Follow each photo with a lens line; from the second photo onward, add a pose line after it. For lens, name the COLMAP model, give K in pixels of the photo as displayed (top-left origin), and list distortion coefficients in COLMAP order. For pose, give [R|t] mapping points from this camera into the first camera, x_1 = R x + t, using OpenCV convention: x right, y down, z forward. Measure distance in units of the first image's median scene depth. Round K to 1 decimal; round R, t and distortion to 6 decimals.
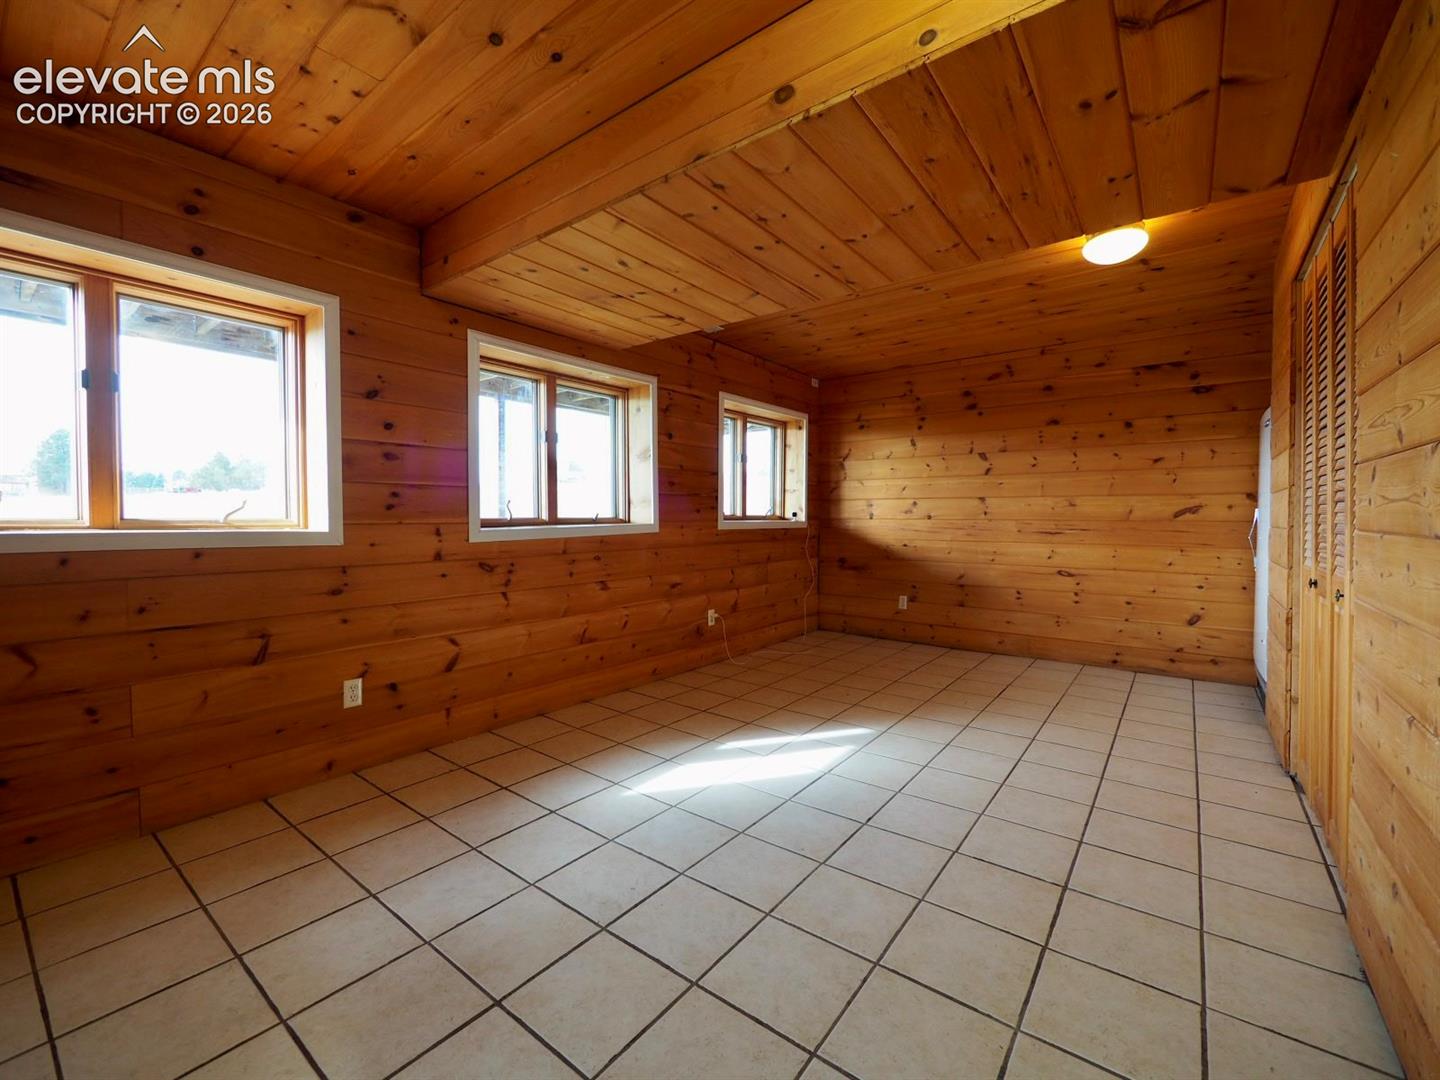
lens RADIAL K [[604.2, 0, 720.2], [0, 604.2, 532.2], [0, 0, 1]] dist [-0.009404, 0.000176]
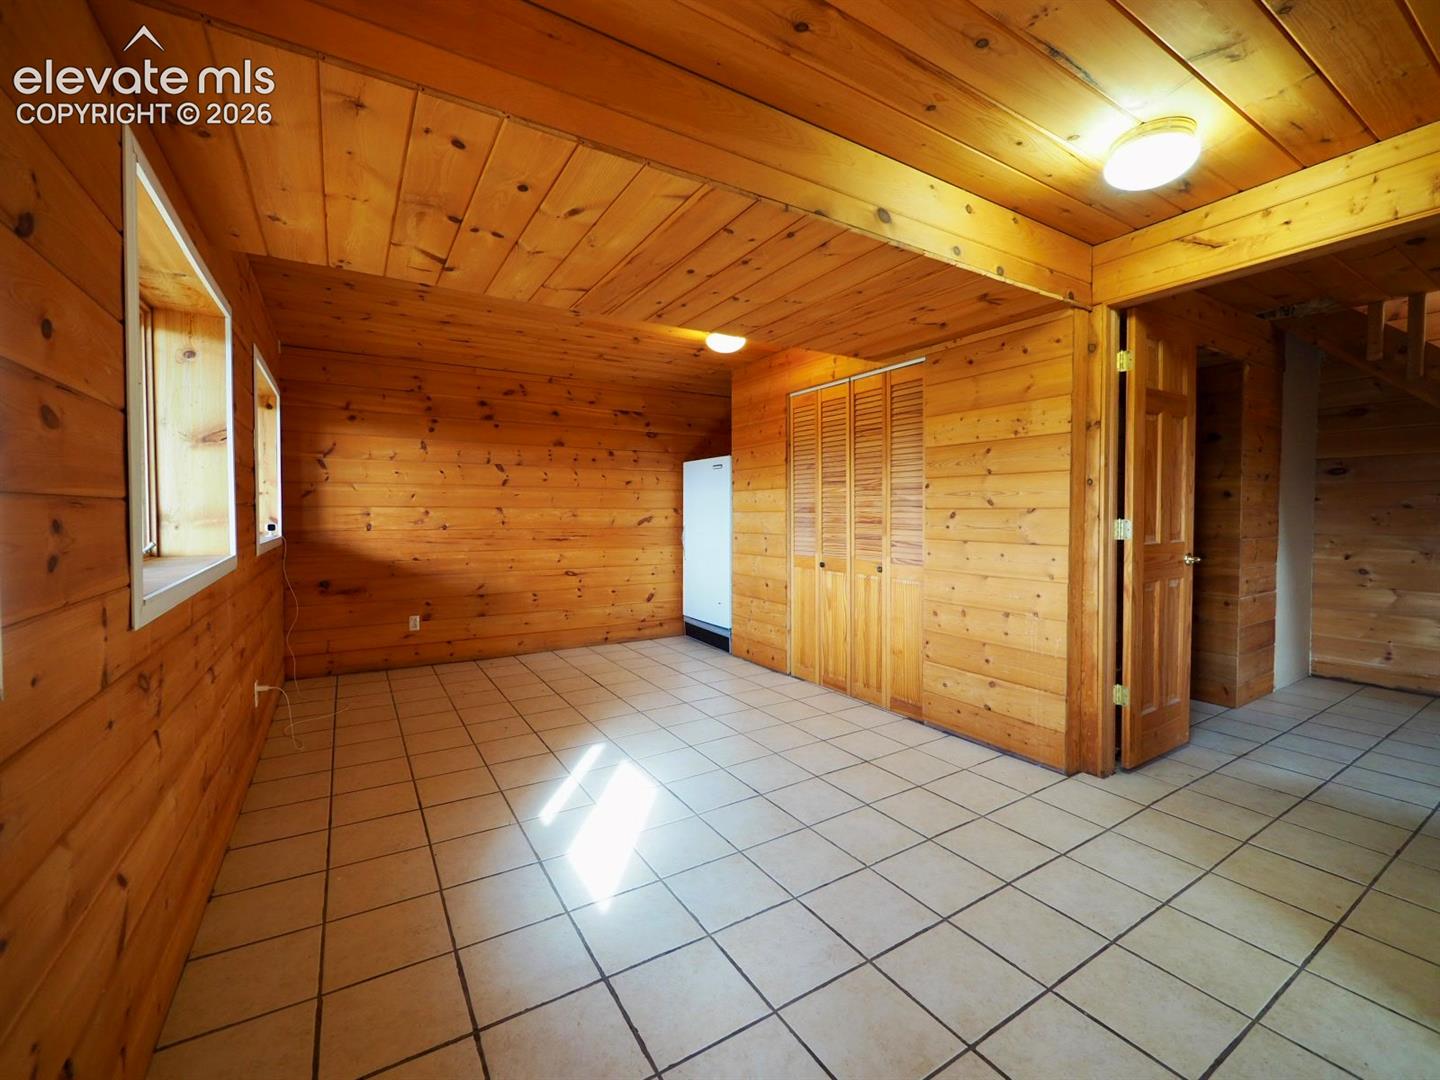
lens RADIAL K [[604.2, 0, 718.6], [0, 604.2, 529.8], [0, 0, 1]] dist [-0.009404, 0.000176]
pose [[0.357383, -0.026954, 0.933569, -0.423722], [0.024711, 0.999506, 0.019397, -0.032453], [-0.933631, 0.016137, 0.357873, 0.302302]]
